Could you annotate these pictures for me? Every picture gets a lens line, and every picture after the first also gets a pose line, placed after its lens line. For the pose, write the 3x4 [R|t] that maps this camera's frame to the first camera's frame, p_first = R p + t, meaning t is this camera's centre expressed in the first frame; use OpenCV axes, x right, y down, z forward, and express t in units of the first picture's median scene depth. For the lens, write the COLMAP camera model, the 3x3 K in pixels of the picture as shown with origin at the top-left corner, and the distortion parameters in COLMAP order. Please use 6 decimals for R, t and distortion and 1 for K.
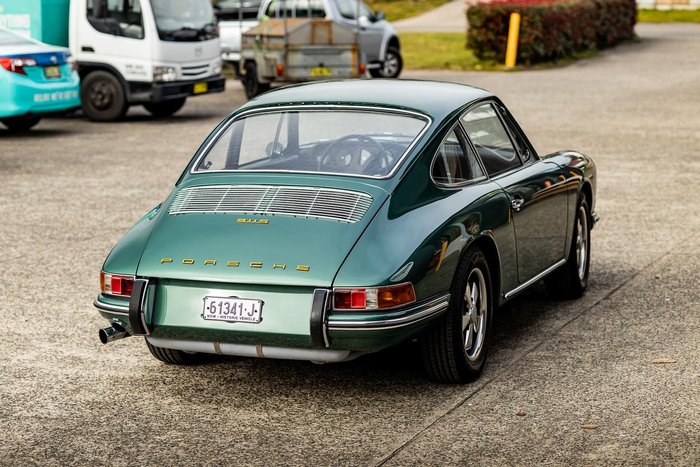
lens RADIAL K [[1804.3, 0, 350.0], [0, 1804.3, 233.5], [0, 0, 1]] dist [-0.048018, 0.376072]
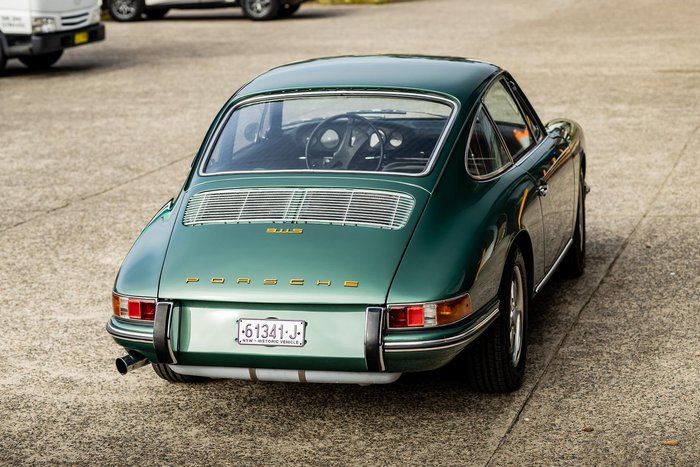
lens RADIAL K [[1804.3, 0, 350.0], [0, 1804.3, 233.5], [0, 0, 1]] dist [-0.048018, 0.376072]
pose [[0.994269, -0.043860, 0.097494, -0.102668], [0.039454, 0.998131, 0.046678, -0.043519], [-0.099359, -0.042564, 0.994141, 0.097383]]
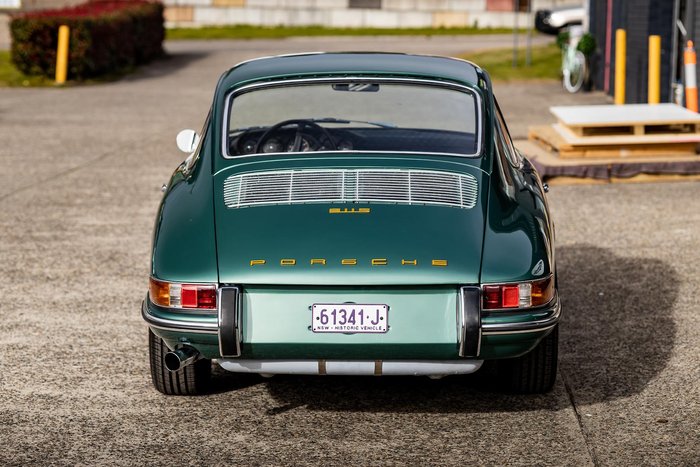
lens RADIAL K [[1804.3, 0, 350.0], [0, 1804.3, 233.5], [0, 0, 1]] dist [-0.048018, 0.376072]
pose [[0.943477, -0.036396, 0.329435, -0.305736], [0.042108, 0.999061, -0.010220, 0.011277], [-0.328753, 0.023514, 0.944123, 0.210615]]
